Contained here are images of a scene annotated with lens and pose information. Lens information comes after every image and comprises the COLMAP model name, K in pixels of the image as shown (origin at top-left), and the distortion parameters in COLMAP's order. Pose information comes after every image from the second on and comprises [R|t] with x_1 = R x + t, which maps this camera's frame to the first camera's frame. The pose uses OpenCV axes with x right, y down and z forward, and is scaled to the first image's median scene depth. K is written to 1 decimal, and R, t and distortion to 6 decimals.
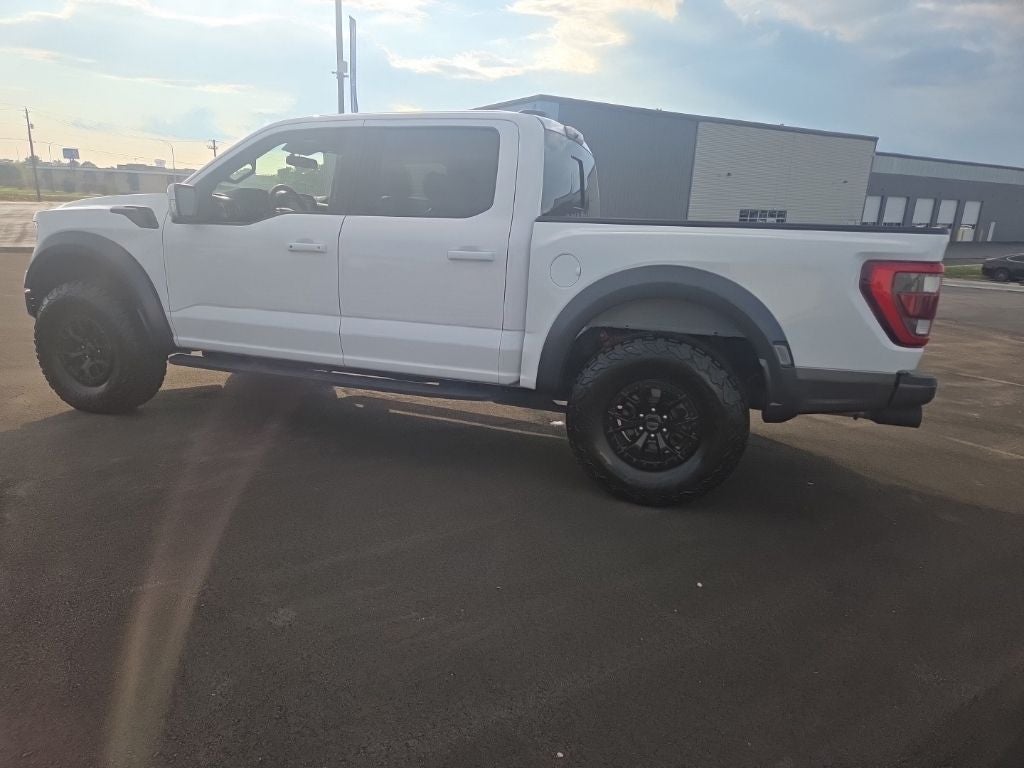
lens RADIAL K [[681.7, 0, 503.9], [0, 681.7, 389.0], [0, 0, 1]] dist [0.064442, -0.056201]
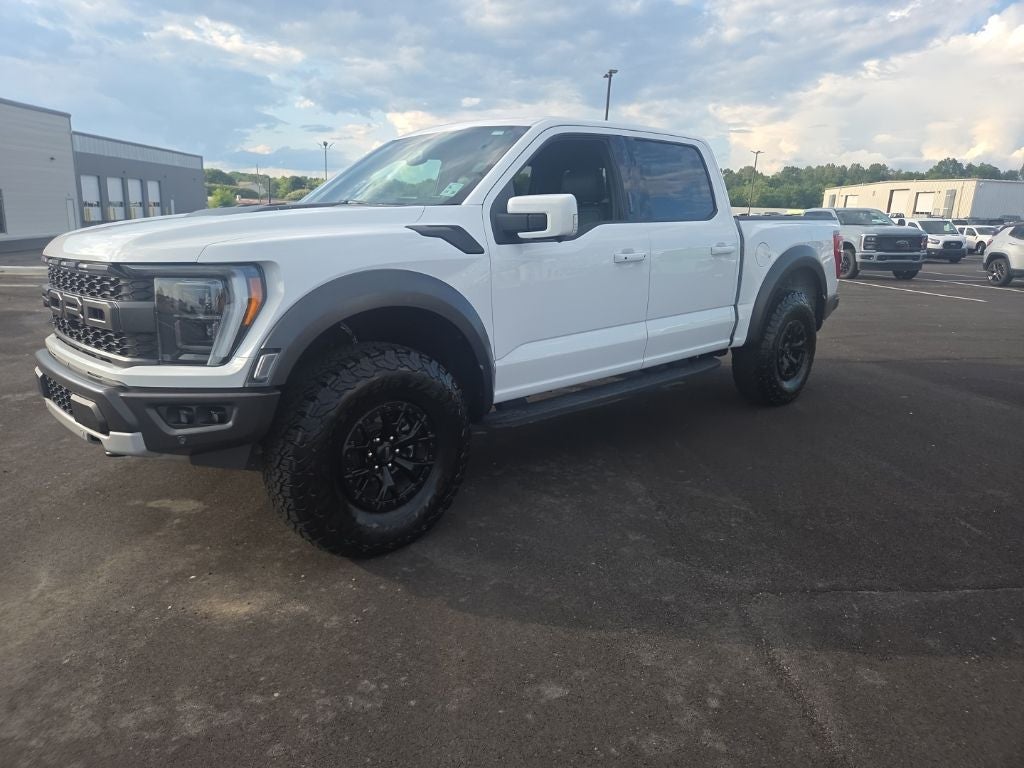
lens RADIAL K [[681.2, 0, 505.6], [0, 681.2, 372.2], [0, 0, 1]] dist [0.066064, -0.060799]
pose [[0.466326, -0.228490, 0.854595, -1.296254], [0.221729, 0.965418, 0.137130, -0.231271], [-0.856374, 0.125541, 0.500862, 0.715265]]
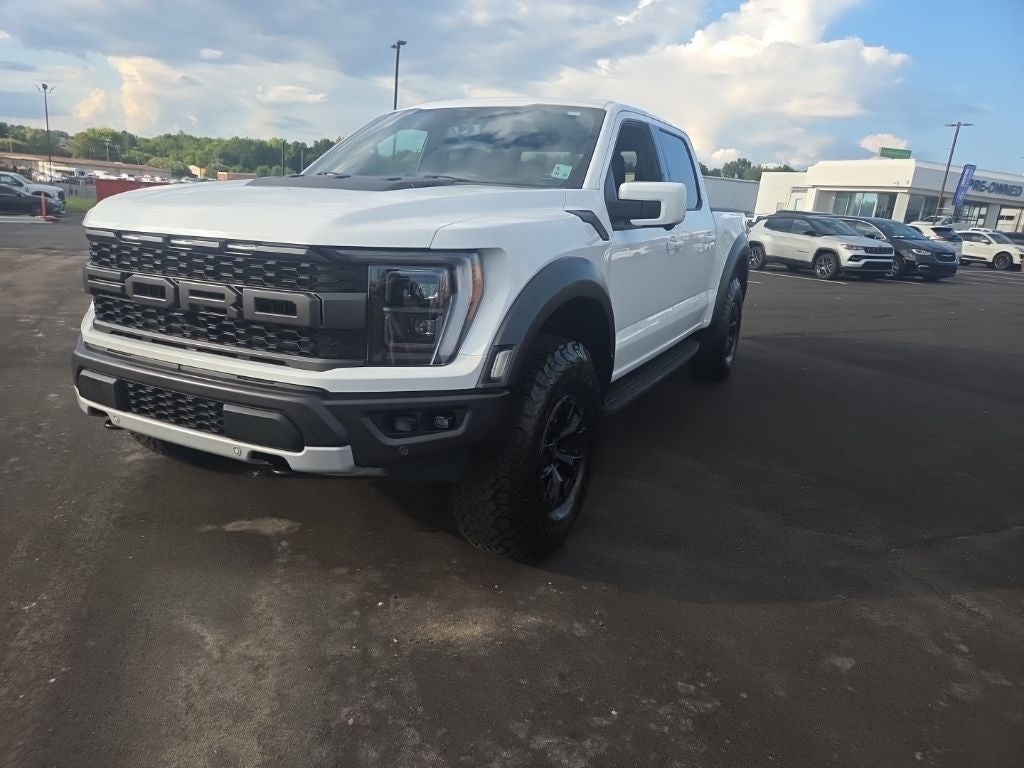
lens RADIAL K [[678.1, 0, 498.8], [0, 678.1, 379.0], [0, 0, 1]] dist [0.066572, -0.057609]
pose [[0.165283, -0.278858, 0.946002, -1.402908], [0.189683, 0.950275, 0.246977, -0.330815], [-0.967834, 0.138620, 0.209959, 1.115198]]
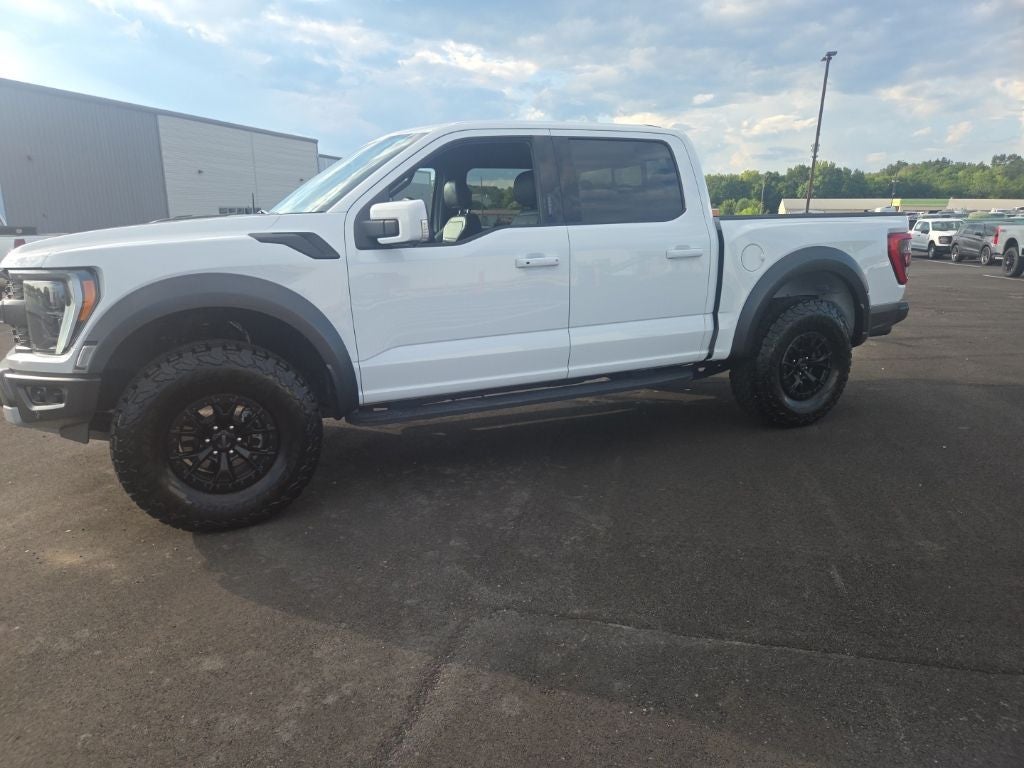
lens RADIAL K [[681.7, 0, 503.9], [0, 681.7, 389.0], [0, 0, 1]] dist [0.064442, -0.056201]
pose [[0.712789, -0.211926, 0.668595, -1.036471], [0.209581, 0.974062, 0.085316, -0.131468], [-0.669334, 0.079313, 0.738716, 0.361998]]
